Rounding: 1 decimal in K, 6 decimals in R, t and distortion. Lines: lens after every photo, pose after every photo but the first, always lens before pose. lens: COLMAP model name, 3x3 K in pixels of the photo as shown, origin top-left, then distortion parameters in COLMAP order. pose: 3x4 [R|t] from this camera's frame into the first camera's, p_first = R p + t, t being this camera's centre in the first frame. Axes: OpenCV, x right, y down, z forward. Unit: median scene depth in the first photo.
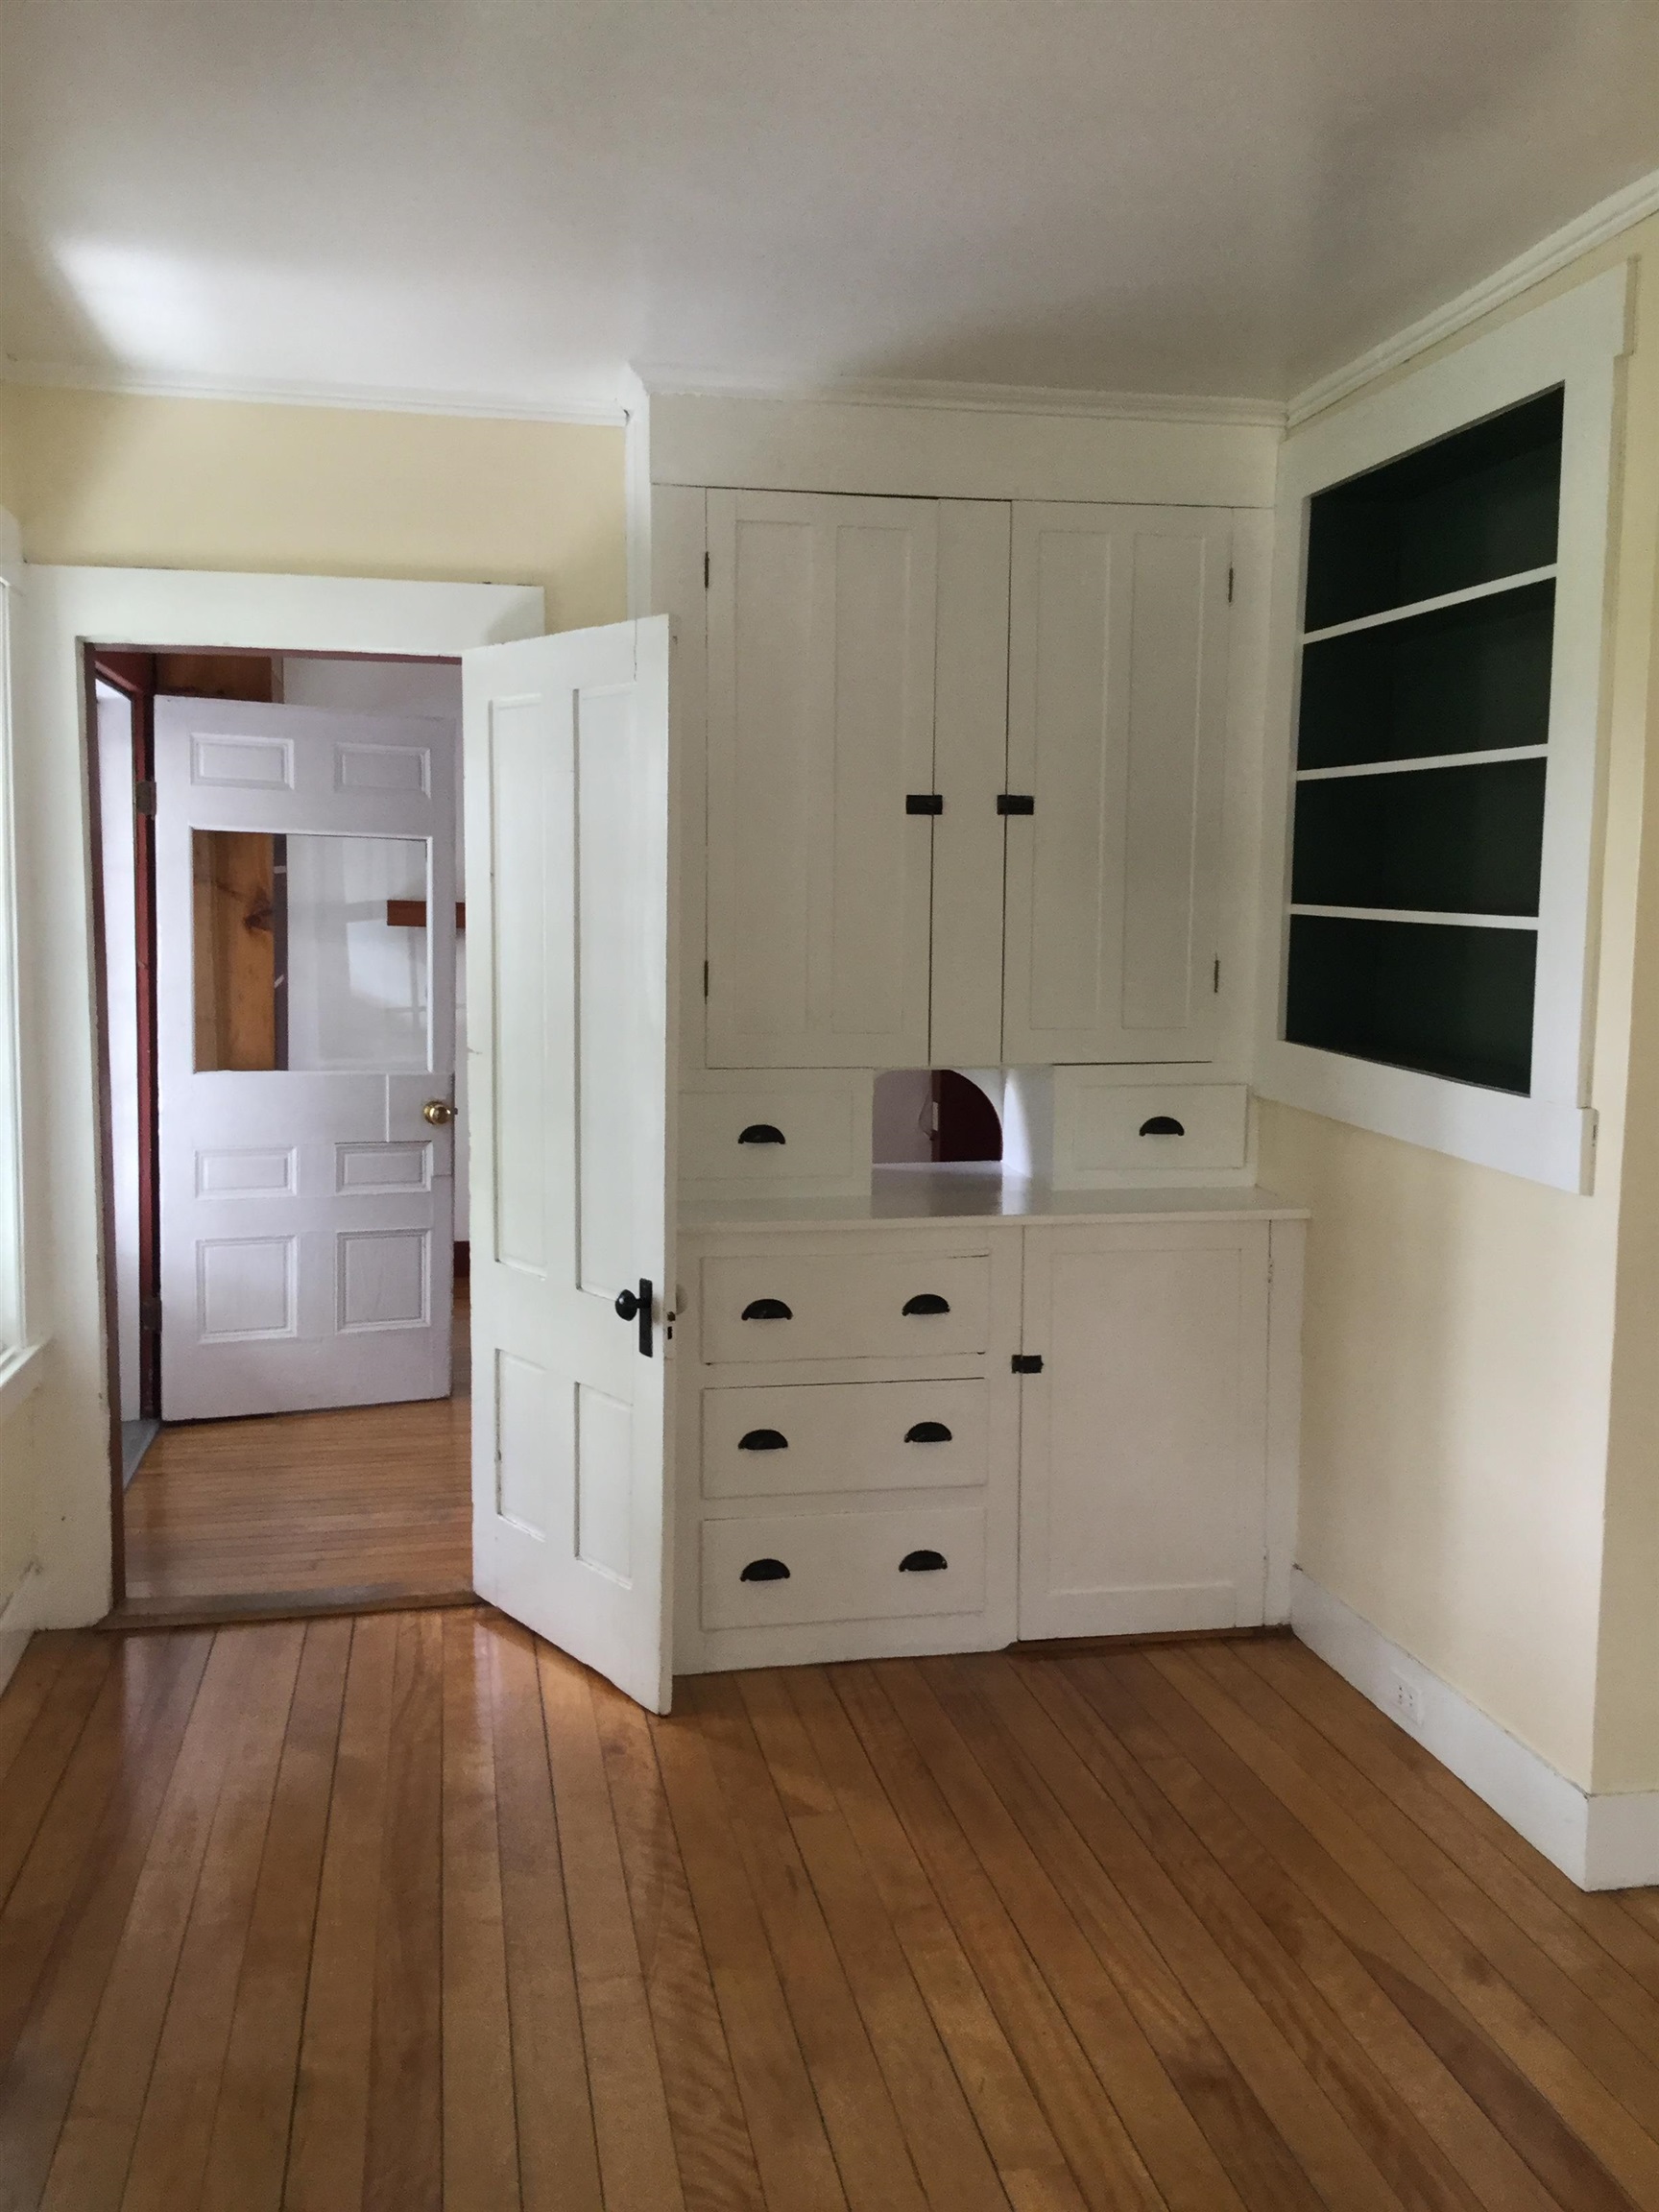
lens RADIAL K [[1972.7, 0, 845.7], [0, 1972.7, 1097.8], [0, 0, 1]] dist [0.050917, -0.026656]
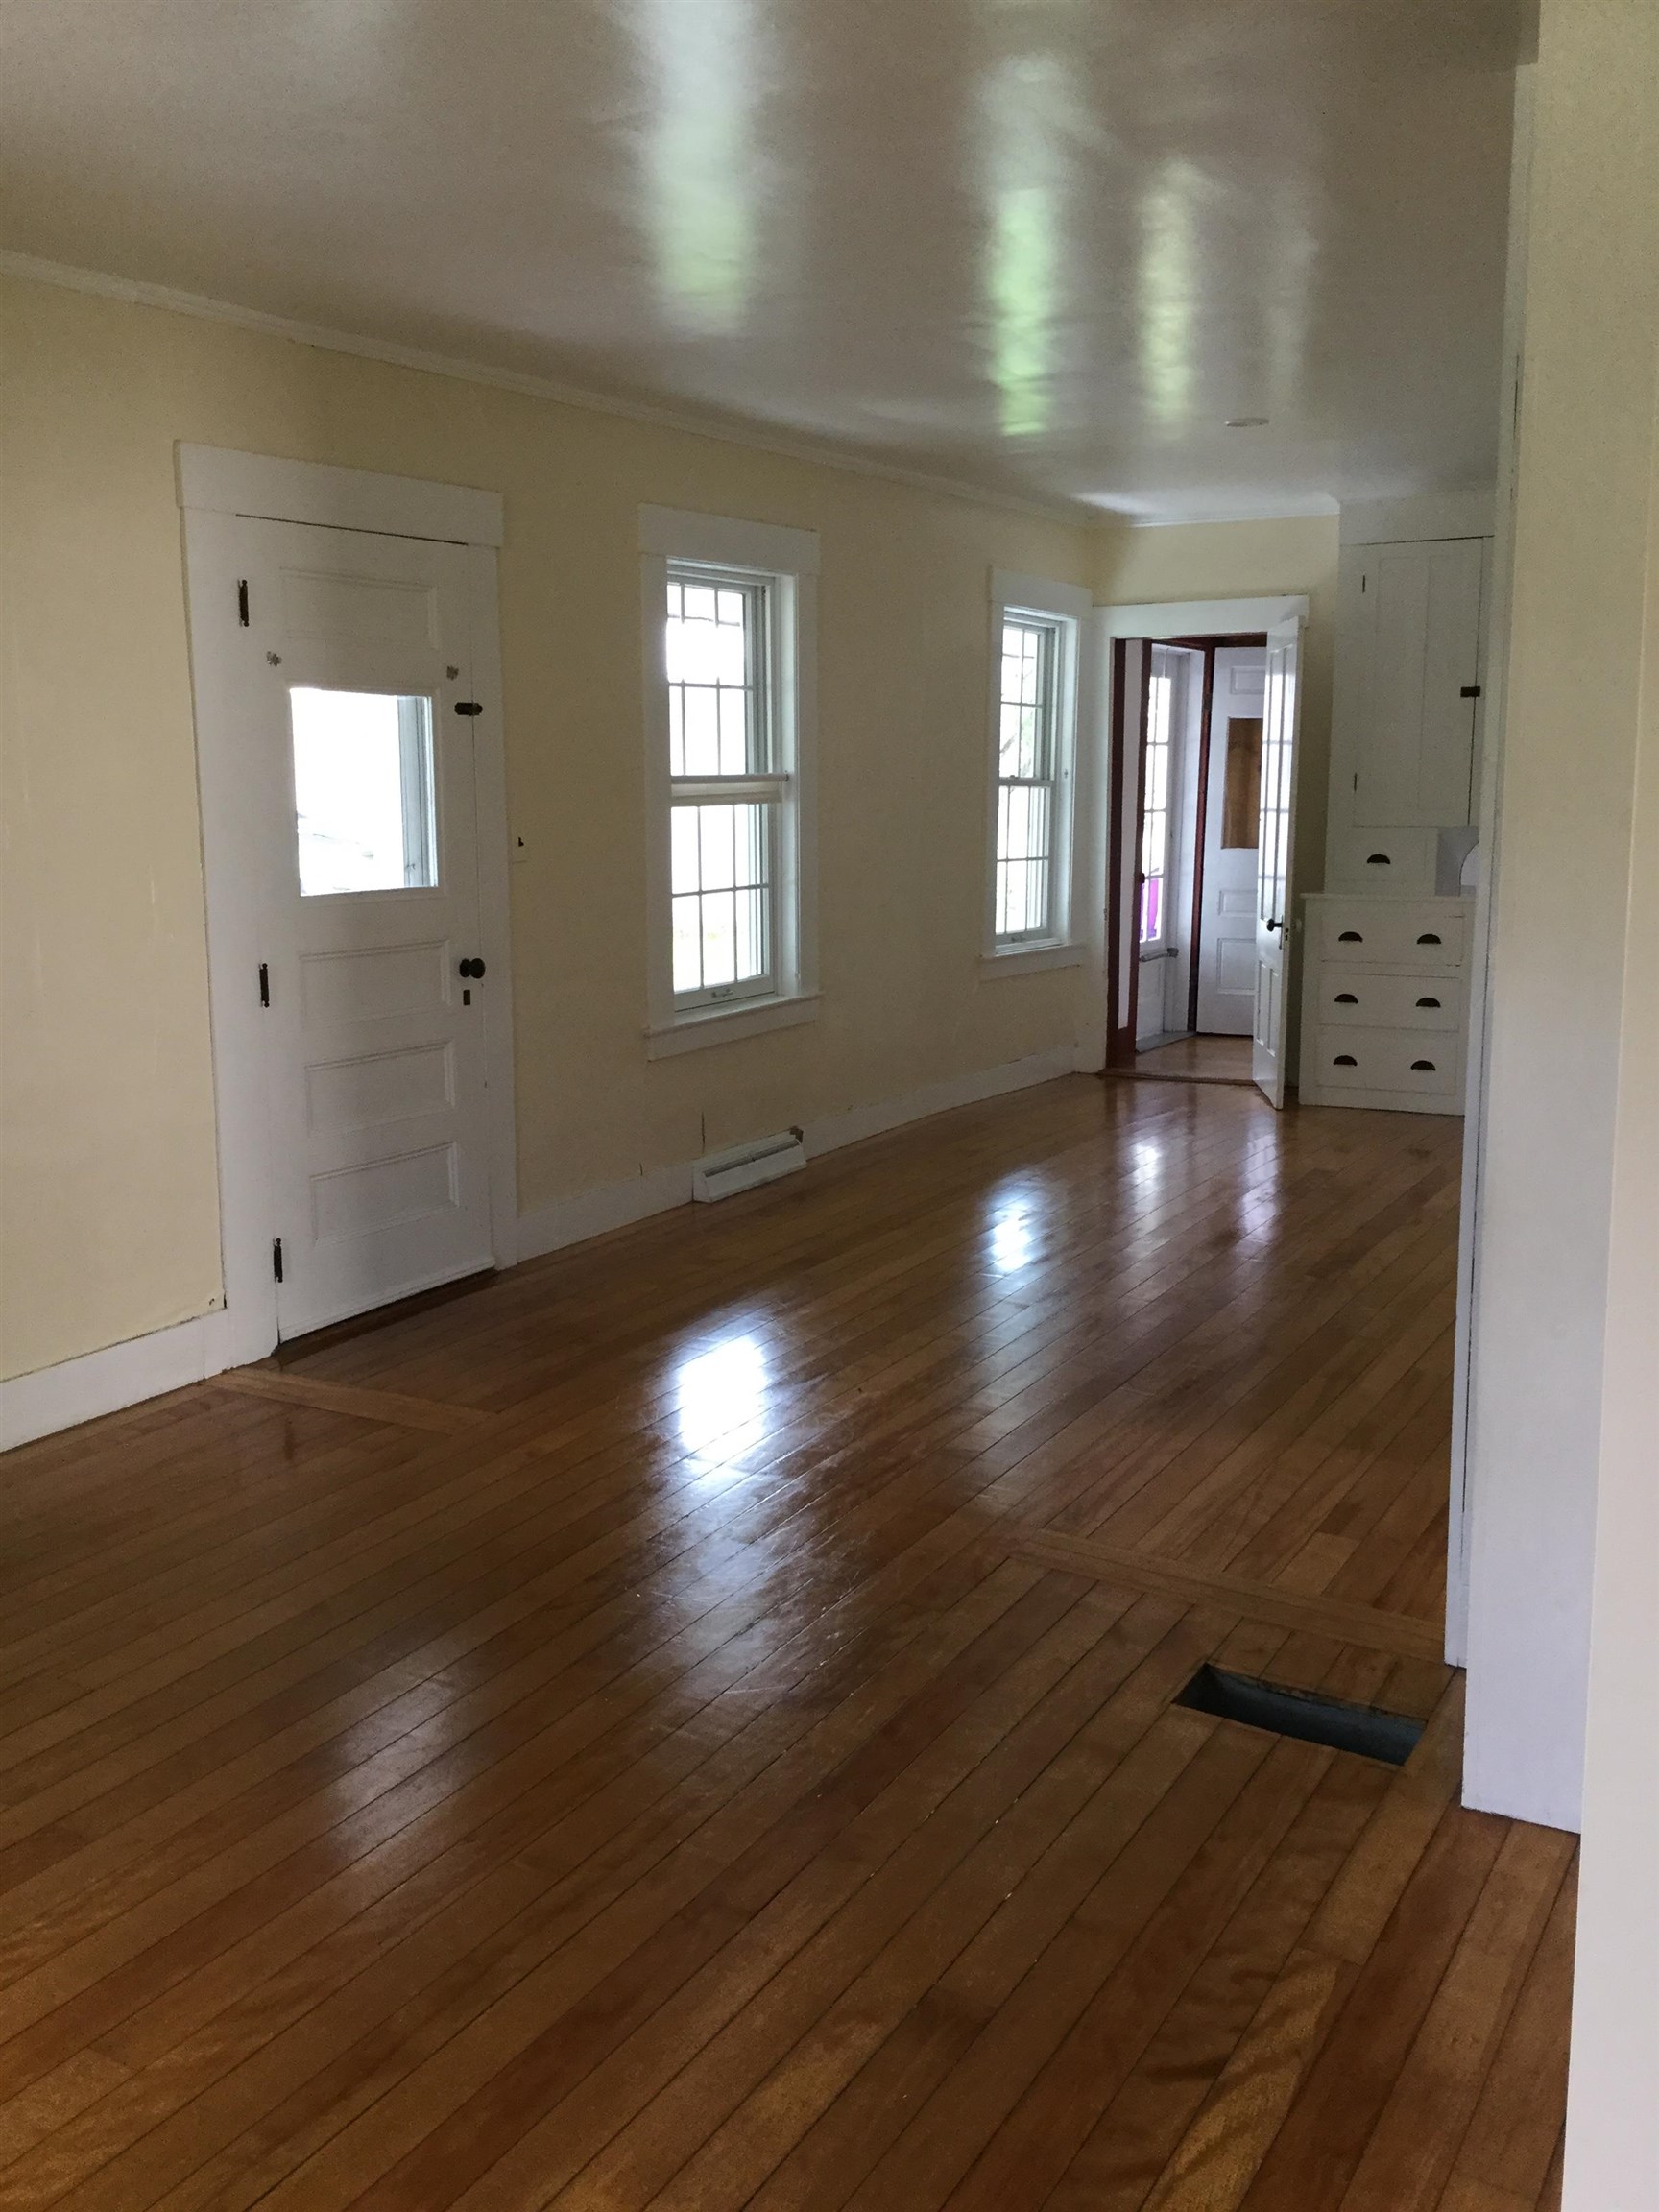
lens RADIAL K [[1972.7, 0, 827.1], [0, 1972.7, 1108.3], [0, 0, 1]] dist [0.050917, -0.026656]
pose [[0.750157, 0.093529, -0.654612, 0.650060], [-0.052104, 0.995229, 0.082486, 0.098168], [0.659204, -0.027769, 0.751451, -0.674636]]
